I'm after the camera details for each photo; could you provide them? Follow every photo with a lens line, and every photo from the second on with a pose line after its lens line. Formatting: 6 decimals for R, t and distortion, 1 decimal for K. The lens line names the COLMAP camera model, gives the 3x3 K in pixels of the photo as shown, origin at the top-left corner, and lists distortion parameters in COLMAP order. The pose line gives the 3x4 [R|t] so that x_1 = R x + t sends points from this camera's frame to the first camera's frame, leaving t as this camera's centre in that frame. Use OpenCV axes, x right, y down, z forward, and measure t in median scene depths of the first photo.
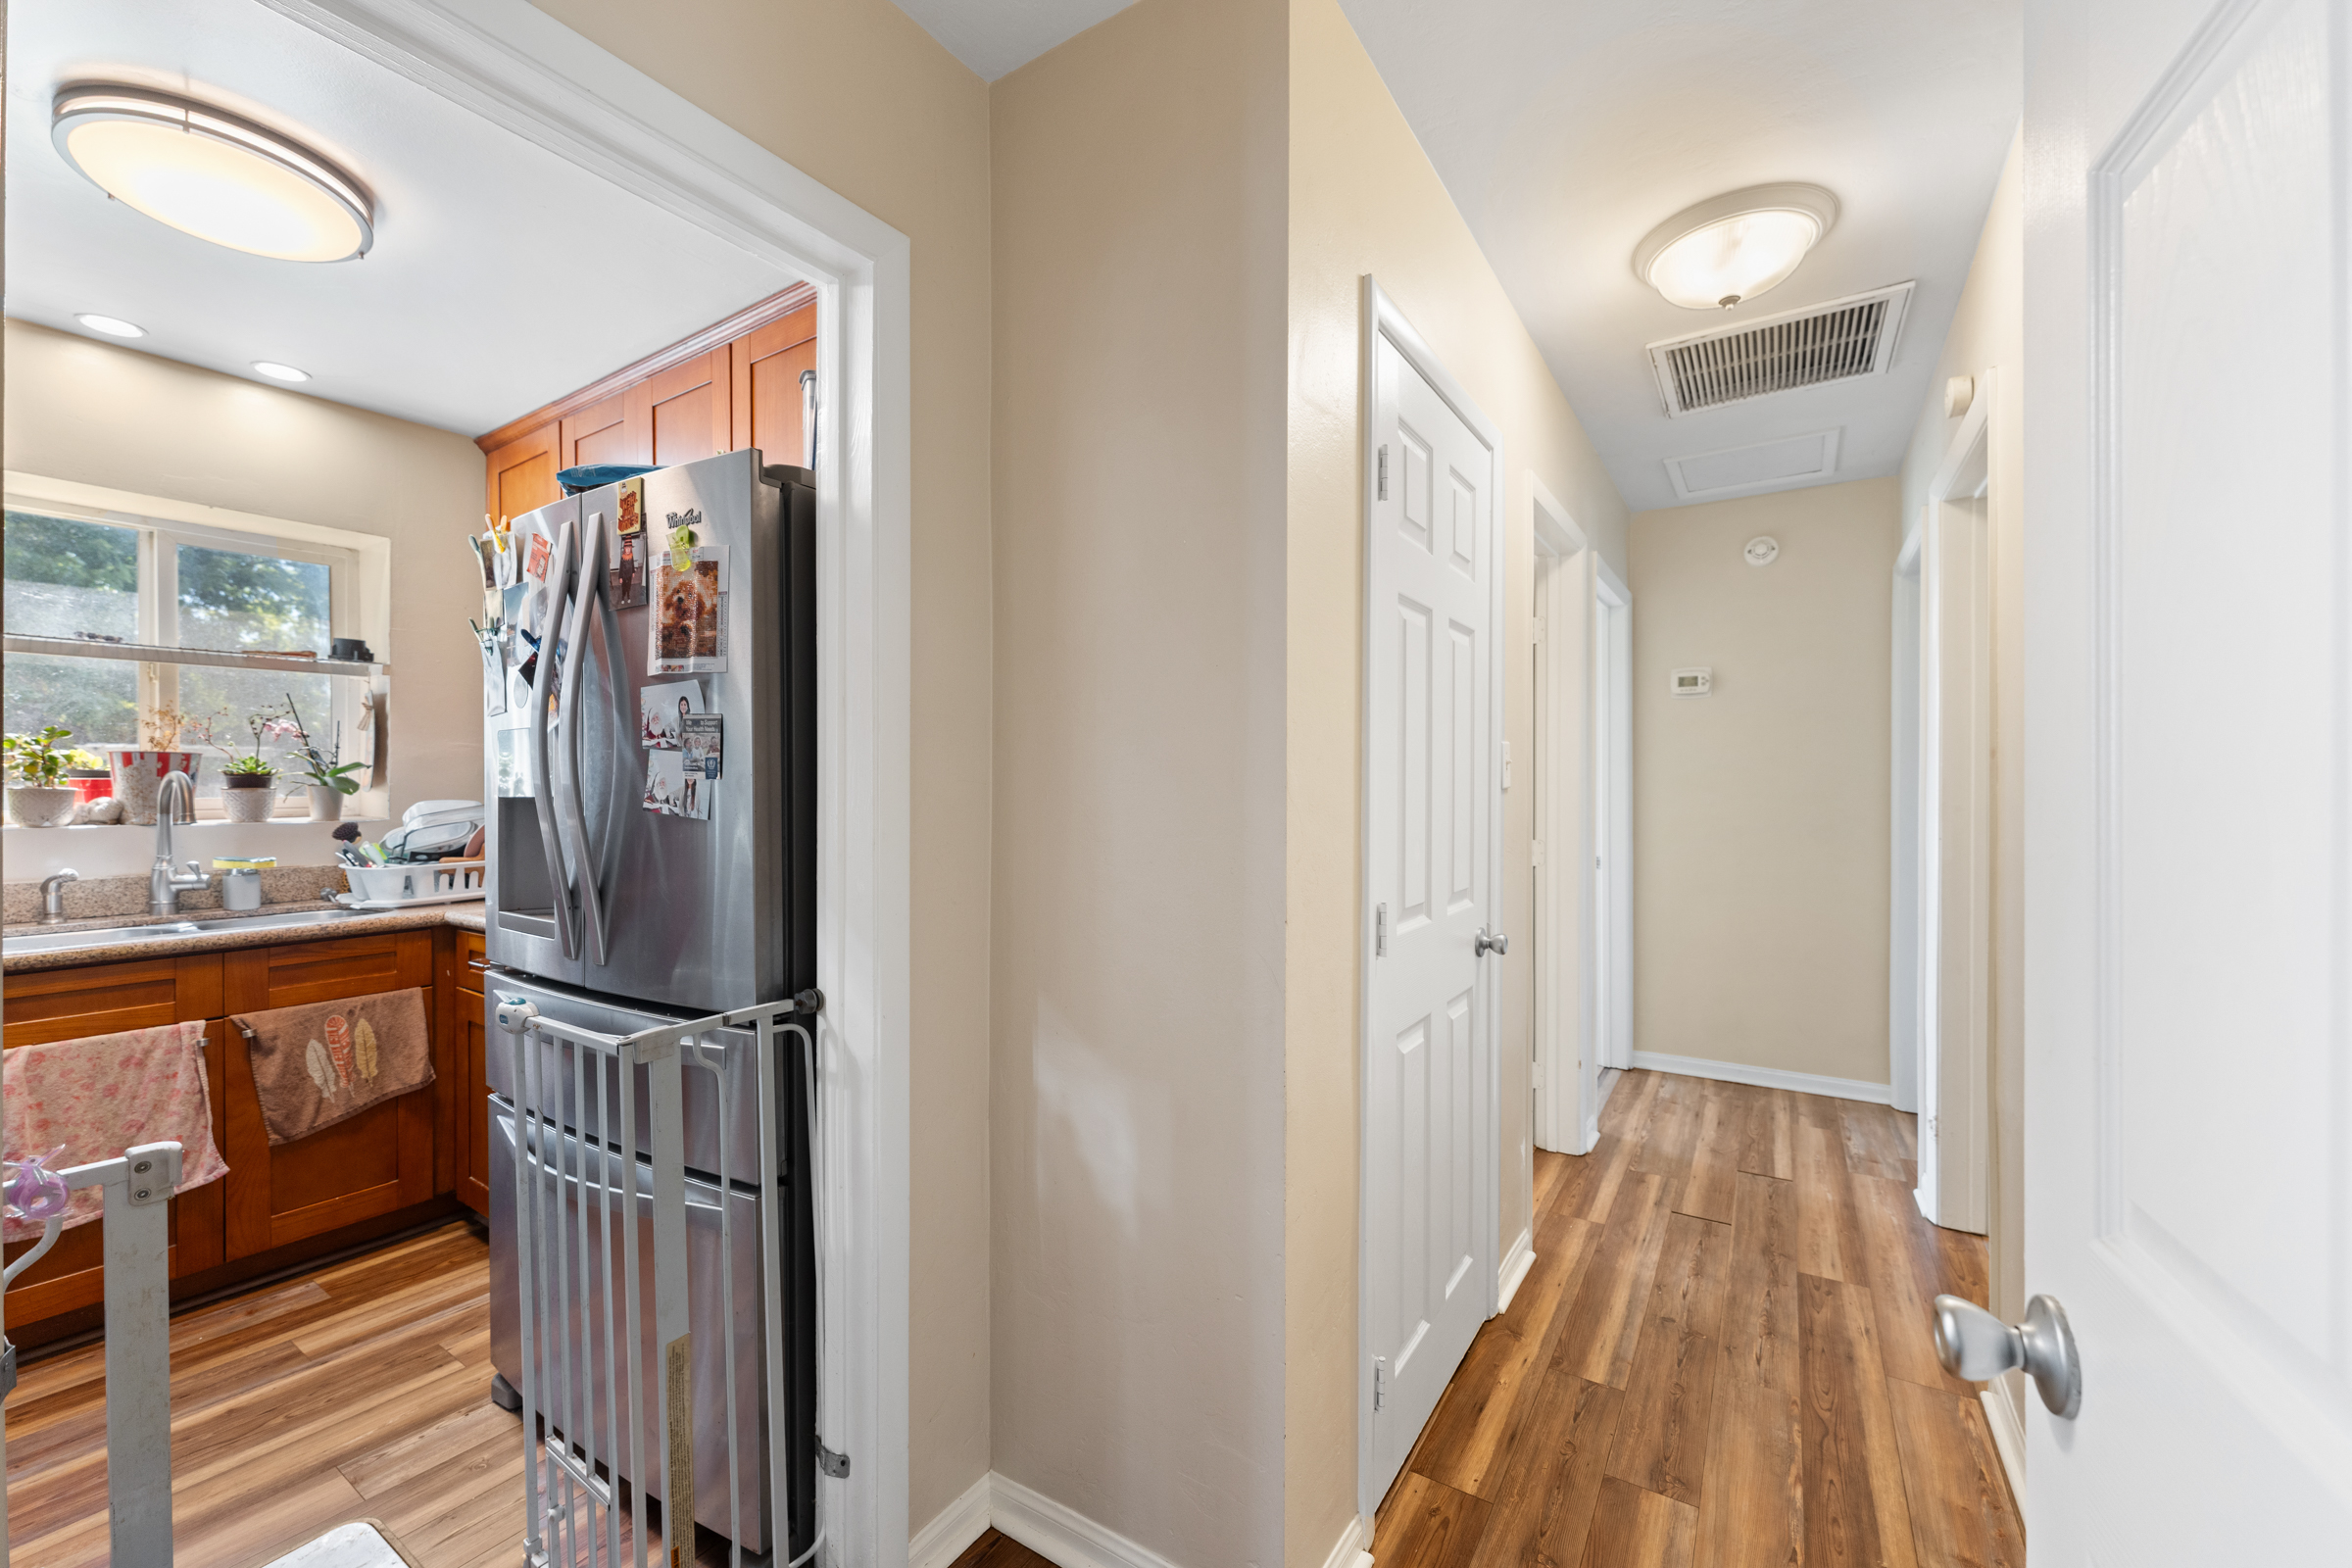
lens RADIAL K [[931.9, 0, 1174.7], [0, 931.9, 785.4], [0, 0, 1]] dist [-0.000952, -0.000518]
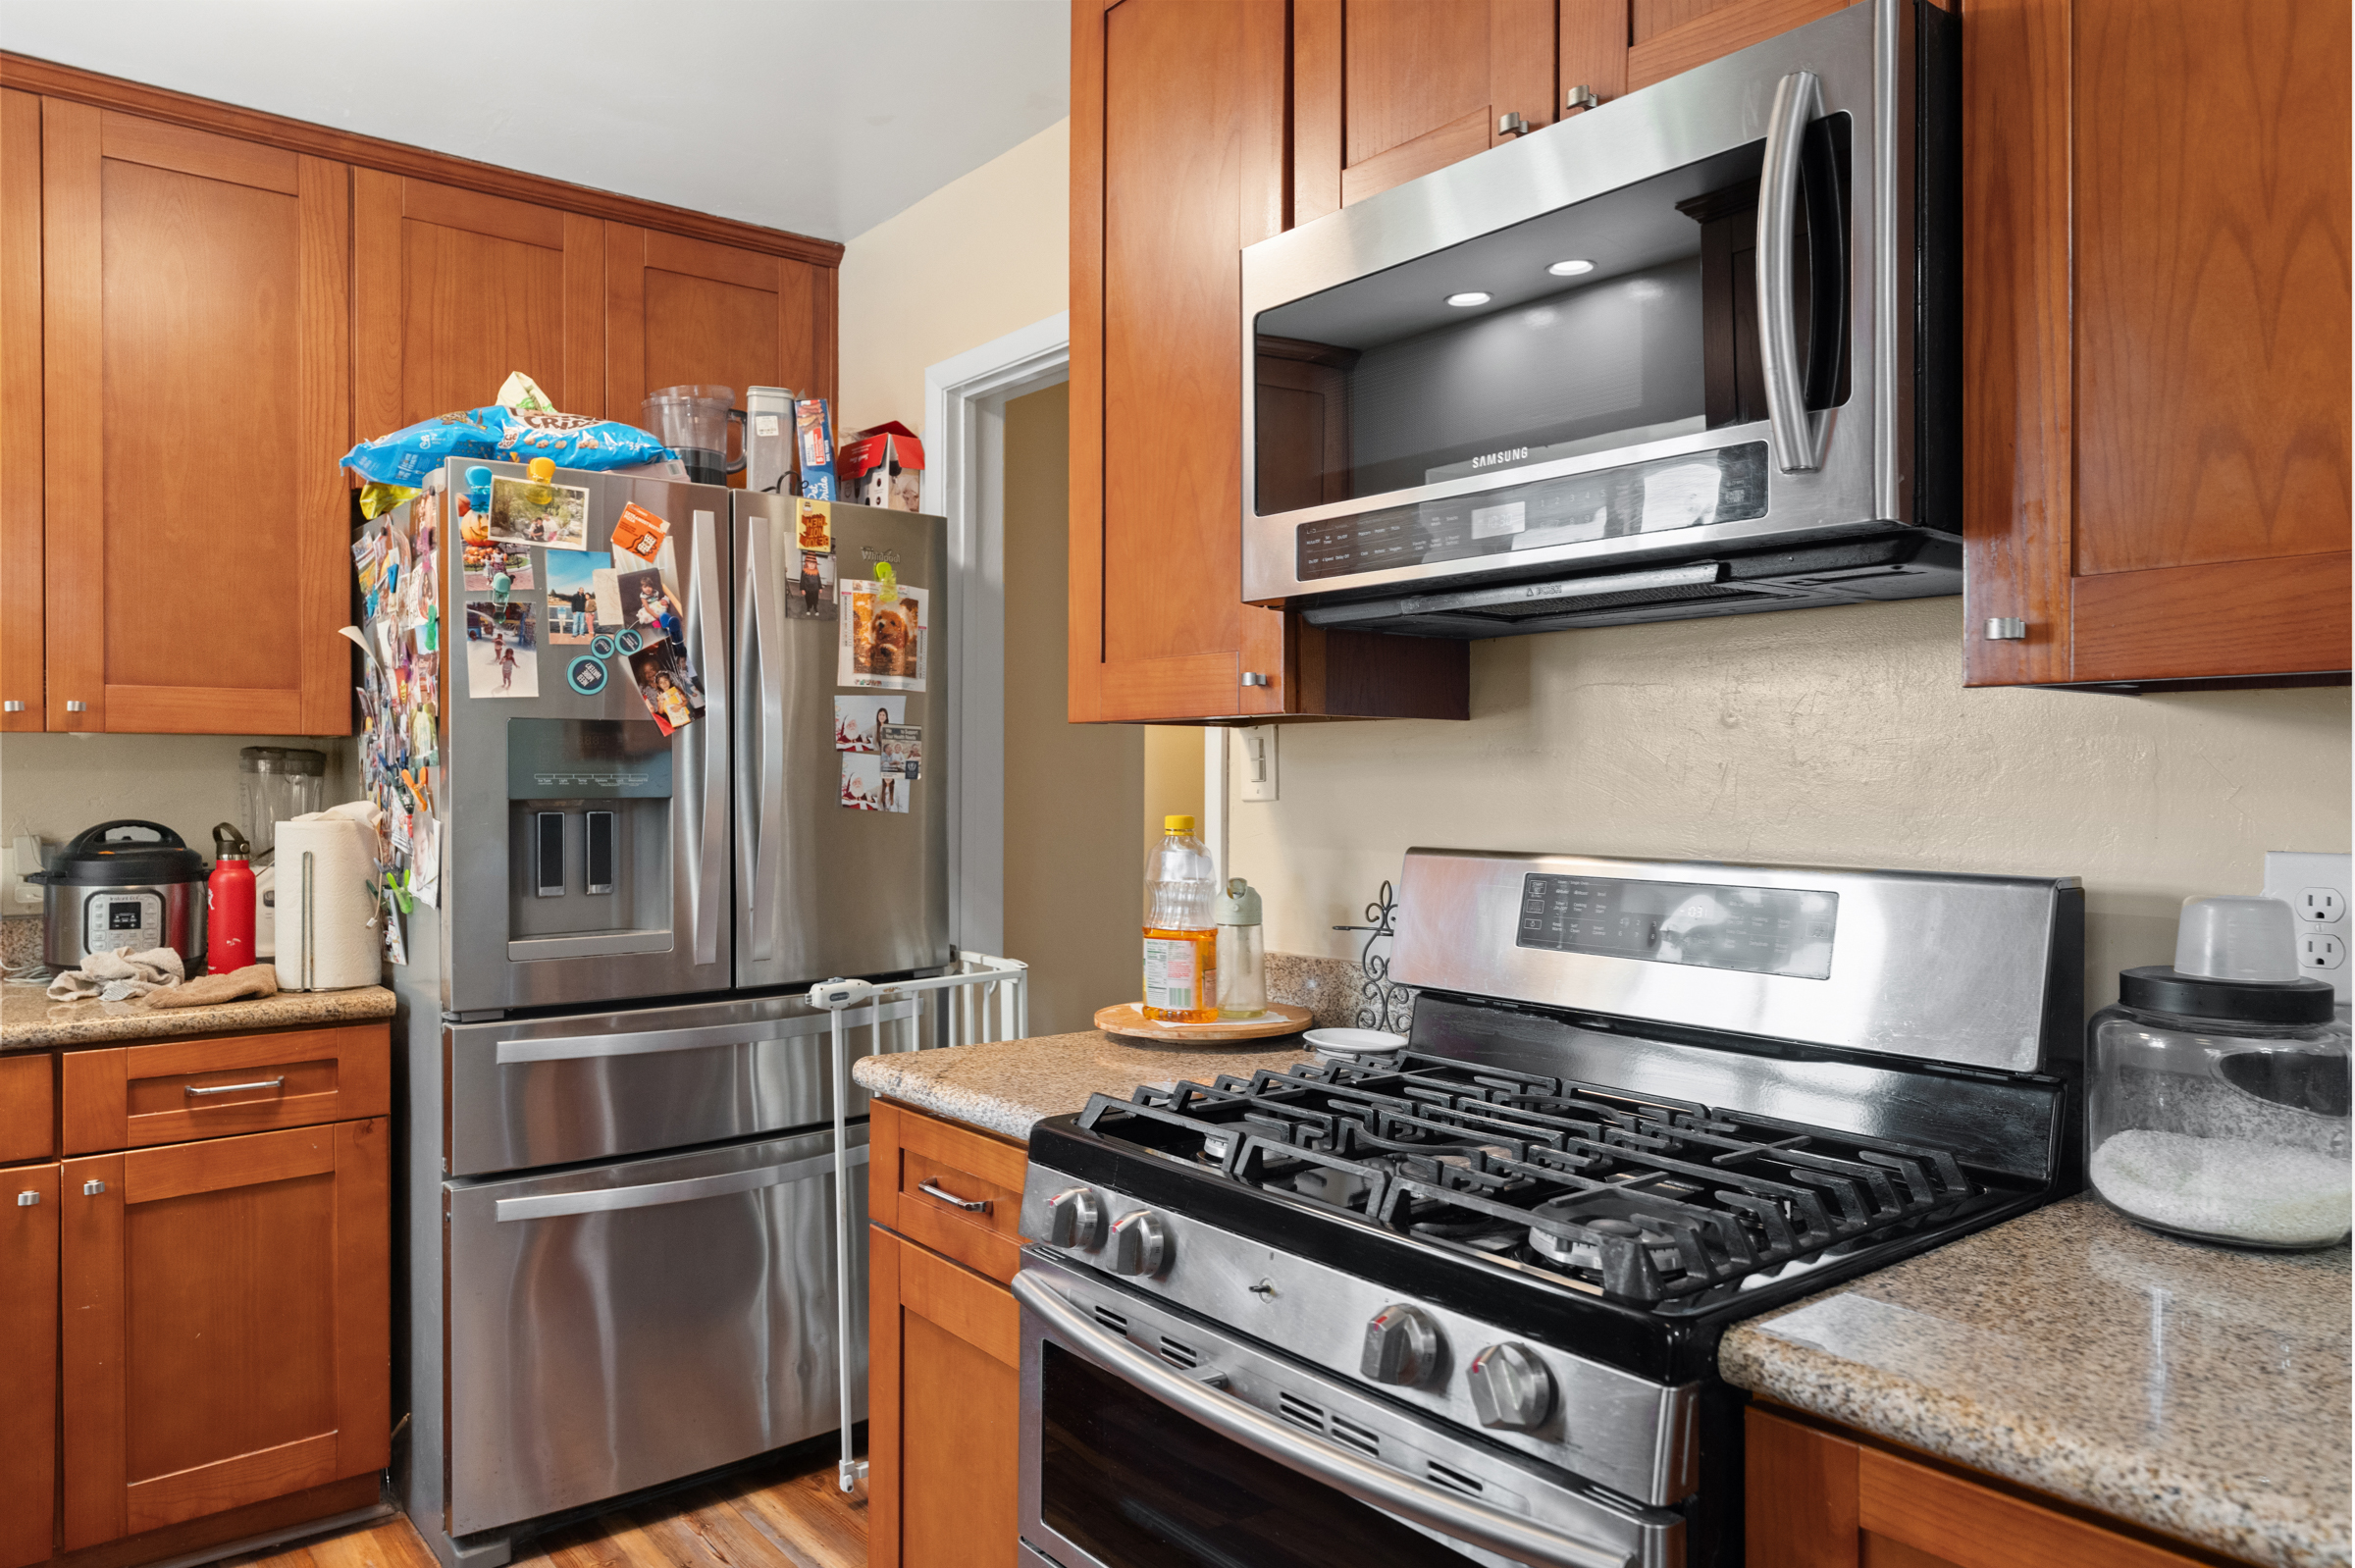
lens RADIAL K [[1541.5, 0, 1174.0], [0, 1541.5, 781.0], [0, 0, 1]] dist [0.001625, -0.002056]
pose [[0.309270, -0.002309, 0.950971, -1.493724], [-0.000301, 0.999997, 0.002526, -0.006002], [-0.950974, -0.001068, 0.309269, 0.036507]]
